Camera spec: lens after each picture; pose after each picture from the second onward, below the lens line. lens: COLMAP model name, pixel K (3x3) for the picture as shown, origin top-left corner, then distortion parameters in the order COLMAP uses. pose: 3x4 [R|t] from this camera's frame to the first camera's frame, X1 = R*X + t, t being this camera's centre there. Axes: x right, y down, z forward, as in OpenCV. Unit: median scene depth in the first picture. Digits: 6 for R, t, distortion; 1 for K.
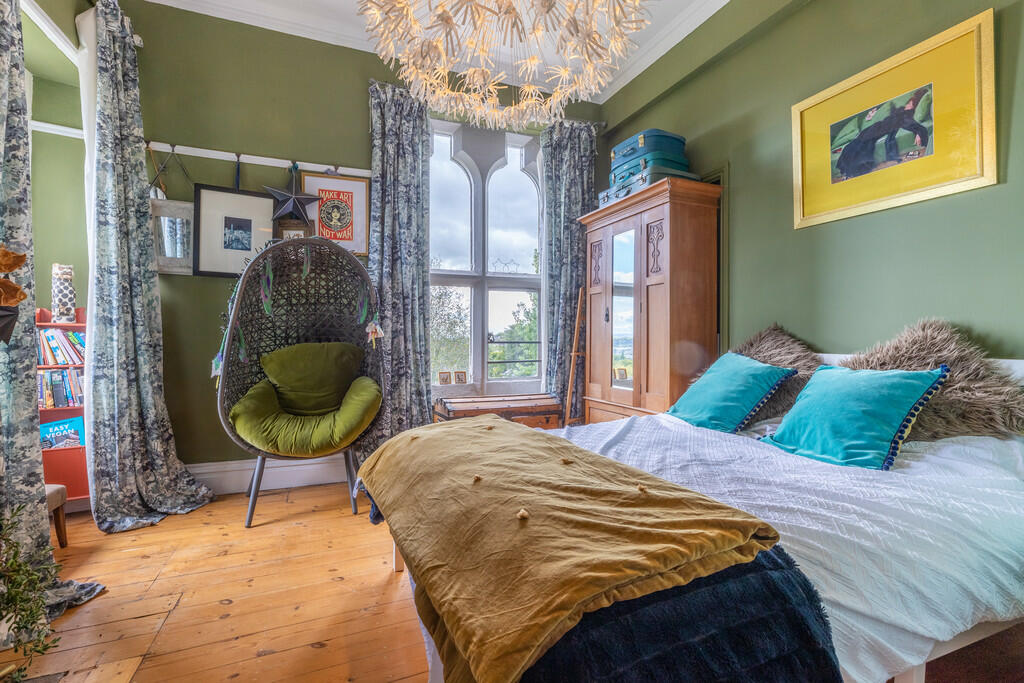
lens RADIAL K [[468.3, 0, 511.0], [0, 468.3, 339.7], [0, 0, 1]] dist [0.003831, -0.000651]
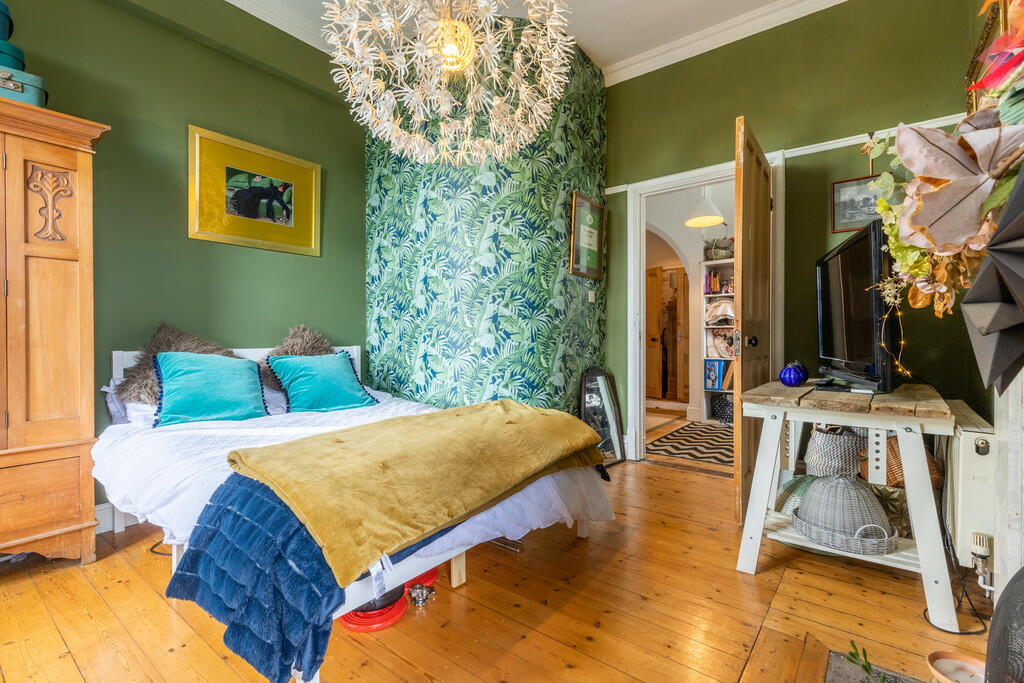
lens RADIAL K [[468.3, 0, 513.0], [0, 468.3, 339.4], [0, 0, 1]] dist [0.003831, -0.000651]
pose [[-0.462342, -0.004507, 0.886690, -0.832541], [-0.007051, 0.999974, 0.001406, -0.006326], [-0.886674, -0.005602, -0.462362, 0.968200]]
